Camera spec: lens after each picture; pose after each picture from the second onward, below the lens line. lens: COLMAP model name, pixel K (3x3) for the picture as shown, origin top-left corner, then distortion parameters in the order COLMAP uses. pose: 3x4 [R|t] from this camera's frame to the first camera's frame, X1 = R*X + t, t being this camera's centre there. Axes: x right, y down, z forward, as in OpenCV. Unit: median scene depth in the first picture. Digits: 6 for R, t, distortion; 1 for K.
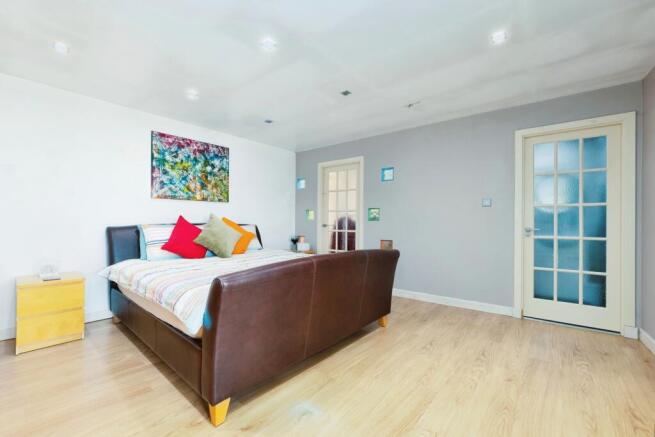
lens RADIAL K [[272.6, 0, 326.6], [0, 272.6, 220.7], [0, 0, 1]] dist [0.000899, 0.000022]
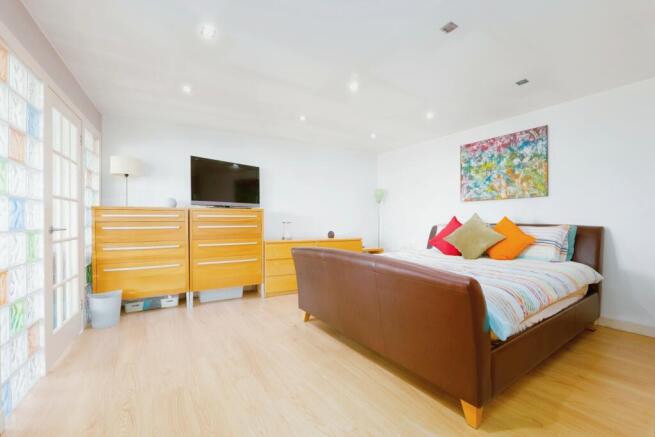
lens RADIAL K [[272.6, 0, 326.9], [0, 272.6, 220.4], [0, 0, 1]] dist [0.000899, 0.000022]
pose [[-0.261638, -0.008796, -0.965126, 0.600022], [0.000240, 0.999958, -0.009178, 0.007573], [0.965166, -0.002633, -0.261625, 0.673562]]
